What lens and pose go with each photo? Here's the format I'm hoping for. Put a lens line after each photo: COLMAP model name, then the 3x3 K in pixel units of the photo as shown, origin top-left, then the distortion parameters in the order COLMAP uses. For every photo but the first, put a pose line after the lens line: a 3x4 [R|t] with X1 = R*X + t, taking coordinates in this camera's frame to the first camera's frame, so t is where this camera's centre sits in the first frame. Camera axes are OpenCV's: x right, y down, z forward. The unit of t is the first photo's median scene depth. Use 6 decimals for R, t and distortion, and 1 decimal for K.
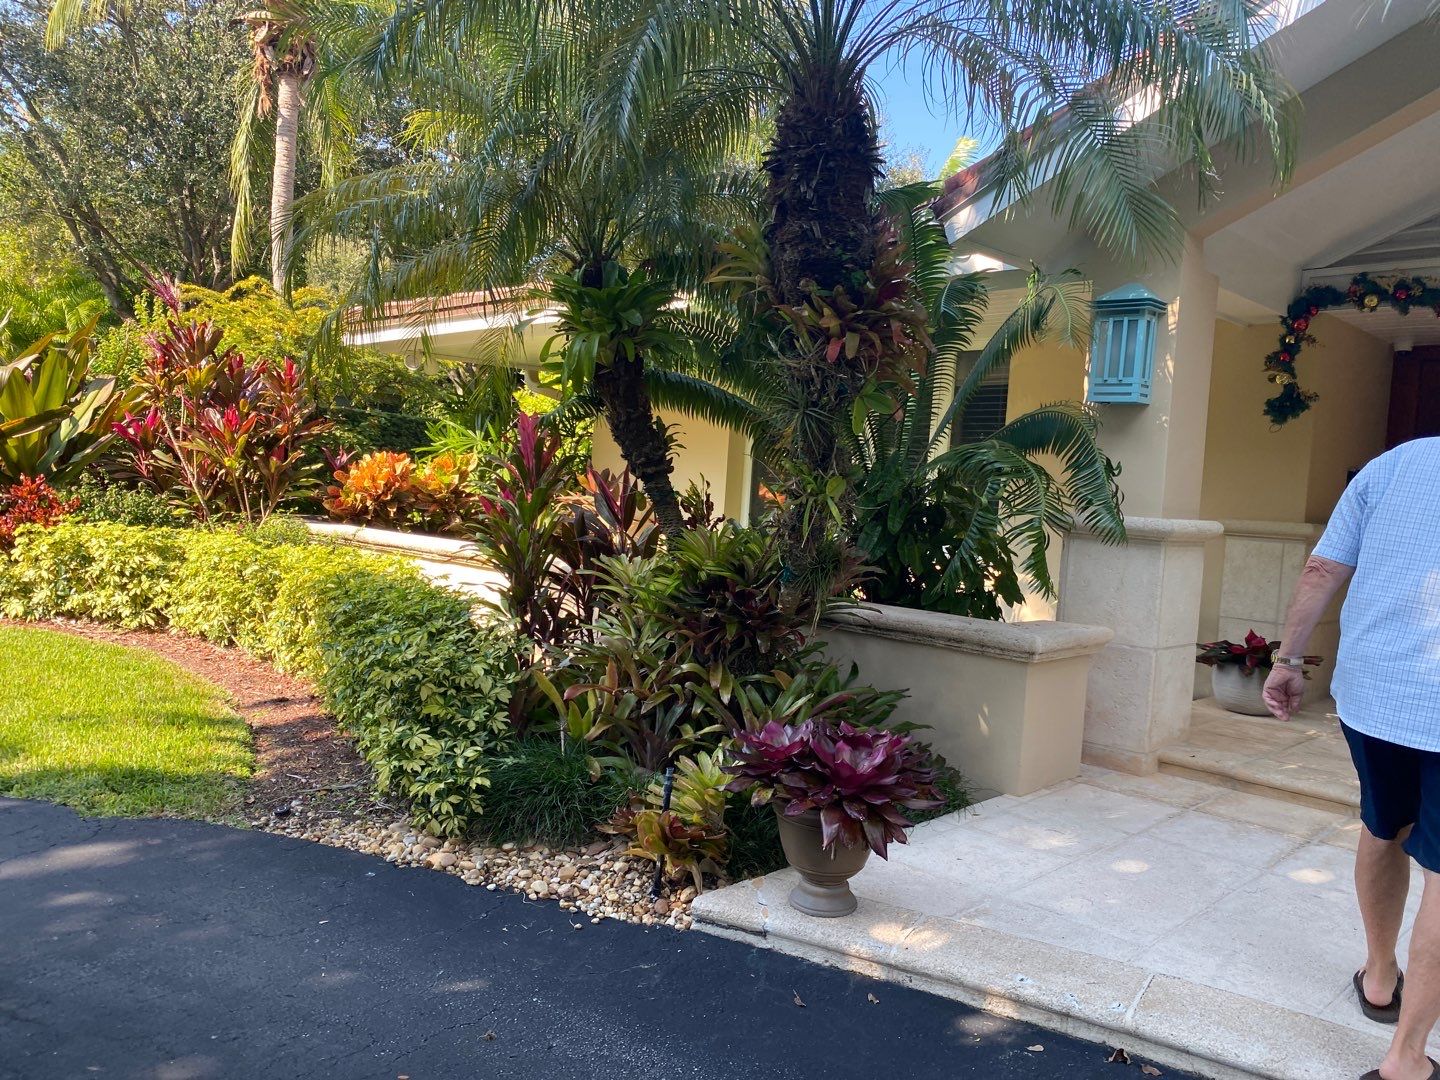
lens RADIAL K [[1072.9, 0, 721.0], [0, 1072.9, 577.2], [0, 0, 1]] dist [0.058214, -0.066803]
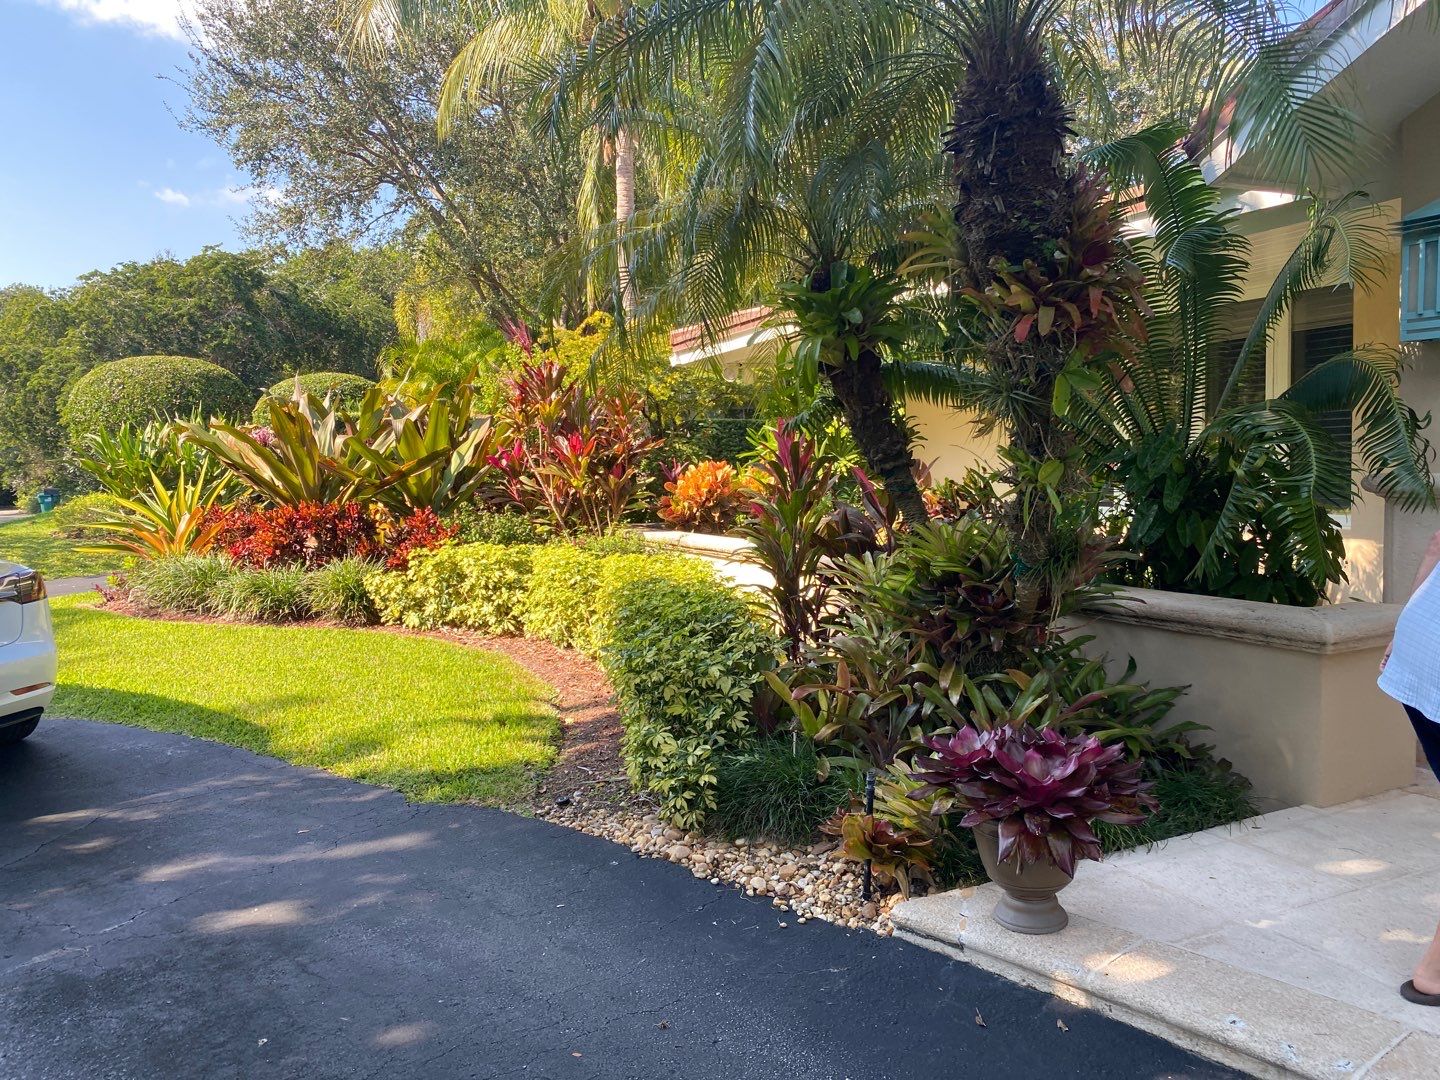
lens RADIAL K [[1072.9, 0, 723.8], [0, 1072.9, 564.0], [0, 0, 1]] dist [0.054741, -0.067862]
pose [[0.936882, -0.050308, -0.346007, 0.147525], [0.050306, 0.998693, -0.008990, -0.009020], [0.346007, -0.008984, 0.938189, 0.020705]]
